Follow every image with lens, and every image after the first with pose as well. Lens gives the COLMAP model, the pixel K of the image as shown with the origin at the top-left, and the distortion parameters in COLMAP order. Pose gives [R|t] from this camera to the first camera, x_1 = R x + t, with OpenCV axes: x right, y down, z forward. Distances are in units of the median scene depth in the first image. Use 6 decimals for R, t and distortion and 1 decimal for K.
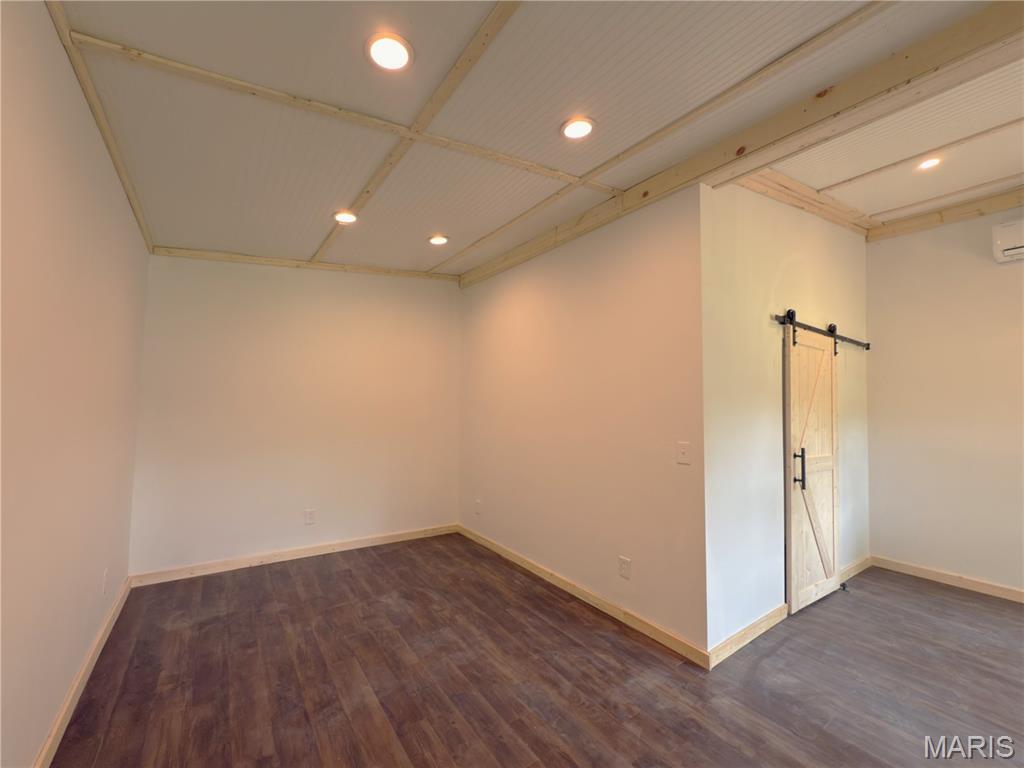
lens RADIAL K [[414.0, 0, 515.1], [0, 414.0, 383.6], [0, 0, 1]] dist [-0.001831, 0.000431]
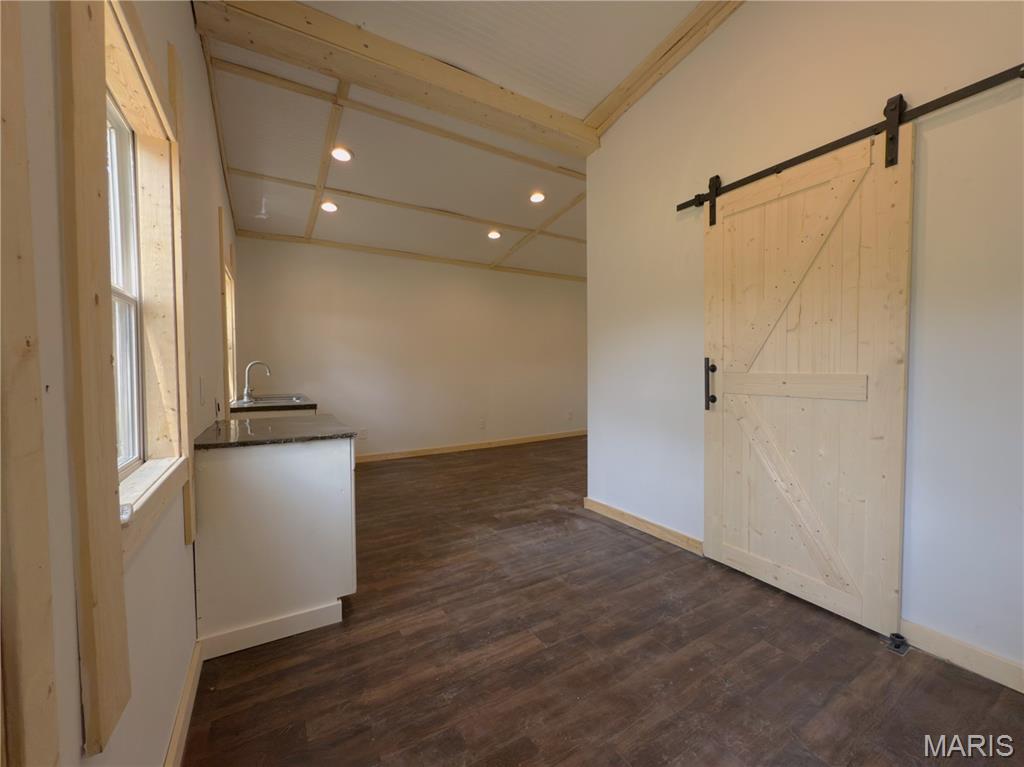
lens RADIAL K [[413.9, 0, 513.9], [0, 413.9, 384.0], [0, 0, 1]] dist [-0.000379, -0.000024]
pose [[-0.082528, 0.014216, -0.996487, 1.696188], [0.069800, 0.997525, 0.008450, 0.194369], [0.994141, -0.068858, -0.083316, 0.783560]]
